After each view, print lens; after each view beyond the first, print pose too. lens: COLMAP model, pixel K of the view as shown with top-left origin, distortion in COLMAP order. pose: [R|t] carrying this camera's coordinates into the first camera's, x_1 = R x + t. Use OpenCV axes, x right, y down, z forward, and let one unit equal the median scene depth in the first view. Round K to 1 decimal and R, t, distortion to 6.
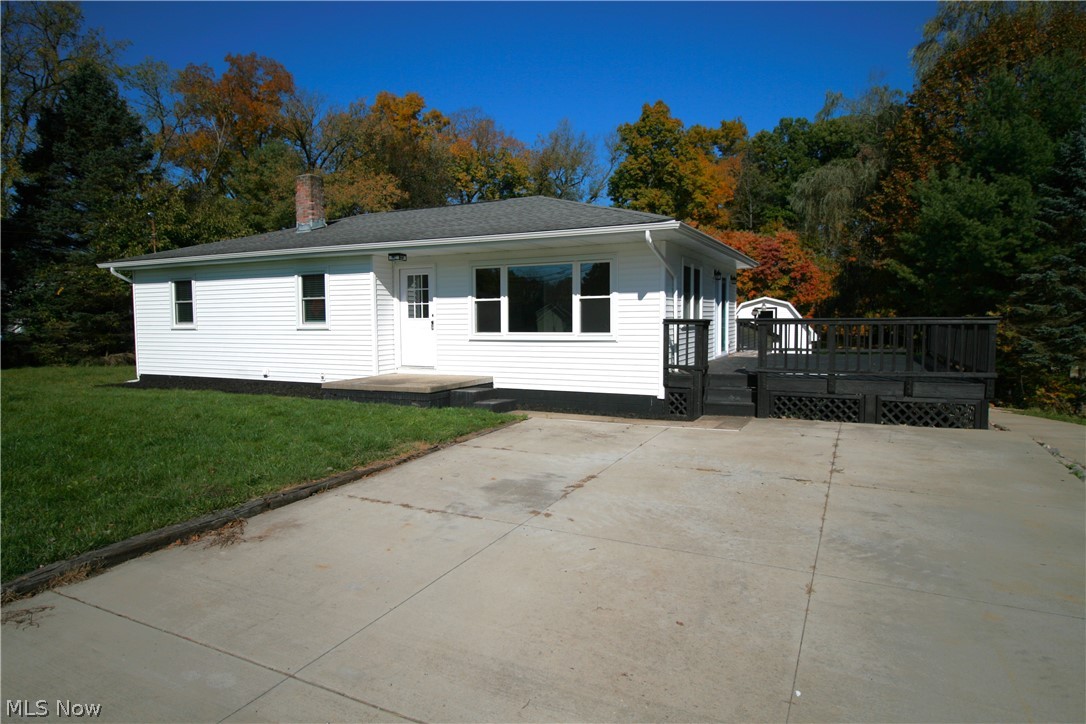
lens RADIAL K [[638.3, 0, 543.0], [0, 638.3, 362.0], [0, 0, 1]] dist [0.005650, 0.001176]
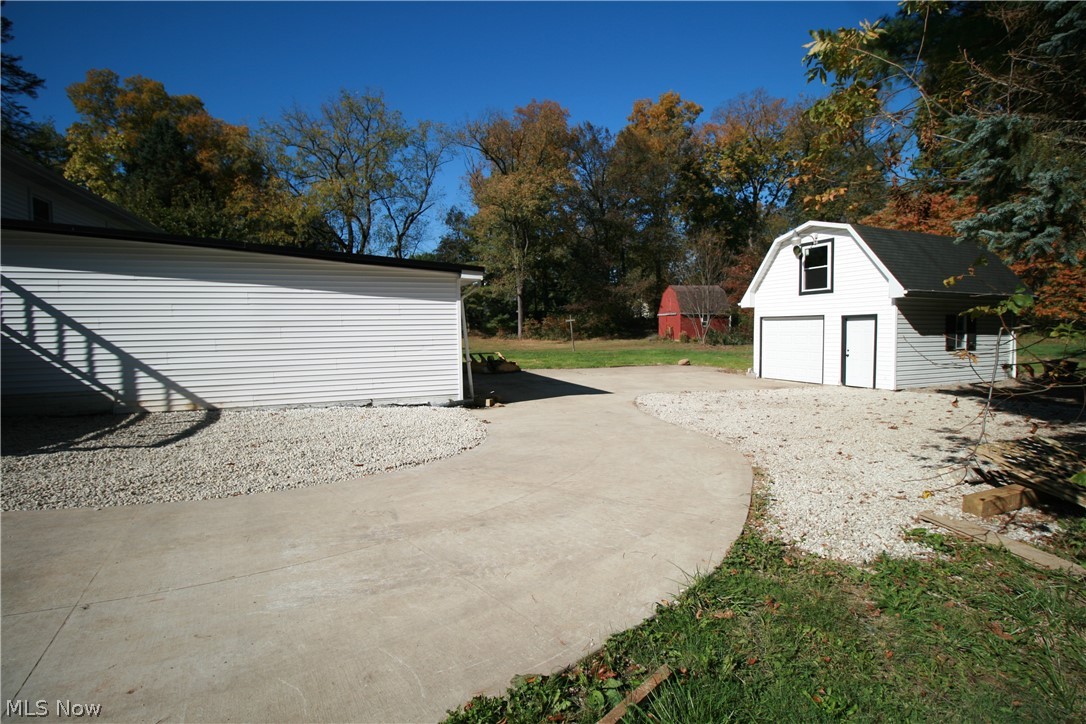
lens RADIAL K [[514.6, 0, 543.0], [0, 514.6, 362.0], [0, 0, 1]] dist [-0.000942, -0.000870]
pose [[0.722845, 0.035474, -0.690099, 0.482556], [-0.031547, 0.999334, 0.018326, 0.016150], [0.690290, 0.008524, 0.723483, 0.522952]]
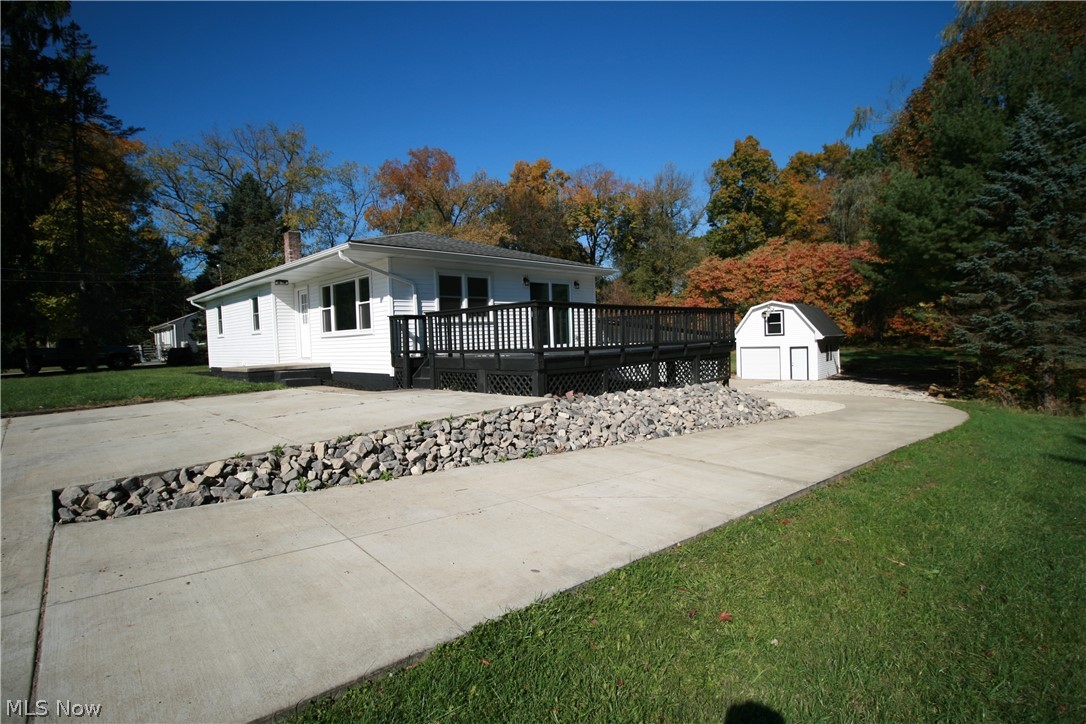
lens RADIAL K [[514.6, 0, 543.0], [0, 514.6, 362.0], [0, 0, 1]] dist [-0.000942, -0.000870]
pose [[0.949179, -0.011869, -0.314512, 0.246373], [0.007961, 0.999874, -0.013708, 0.013611], [0.314635, 0.010508, 0.949155, 0.025855]]
